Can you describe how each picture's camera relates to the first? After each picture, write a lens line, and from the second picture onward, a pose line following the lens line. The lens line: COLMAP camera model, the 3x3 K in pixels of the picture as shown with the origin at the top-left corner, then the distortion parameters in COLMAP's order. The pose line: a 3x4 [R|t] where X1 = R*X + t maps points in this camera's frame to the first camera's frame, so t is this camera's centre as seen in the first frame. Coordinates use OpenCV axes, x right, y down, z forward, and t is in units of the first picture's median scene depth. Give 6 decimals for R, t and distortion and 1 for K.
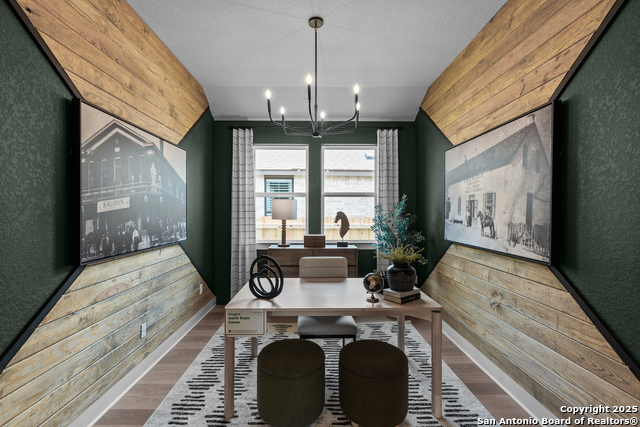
lens RADIAL K [[295.4, 0, 318.3], [0, 295.4, 215.3], [0, 0, 1]] dist [-0.003308, 0.000268]
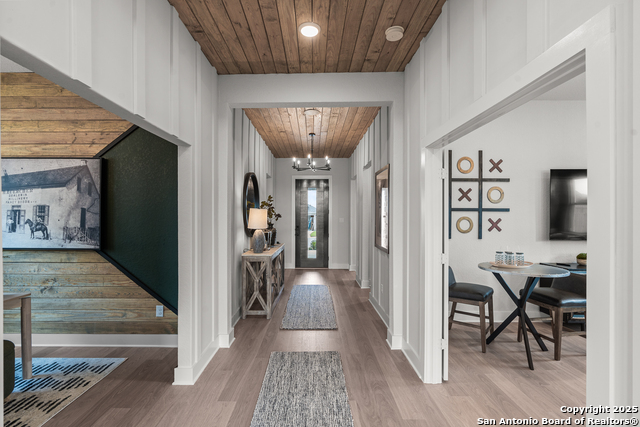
lens RADIAL K [[295.4, 0, 319.3], [0, 295.4, 215.8], [0, 0, 1]] dist [-0.003308, 0.000268]
pose [[-0.009910, -0.000450, 0.999951, -0.861889], [0.009950, 0.999950, 0.000548, -0.020005], [-0.999901, 0.009955, -0.009905, -0.259485]]
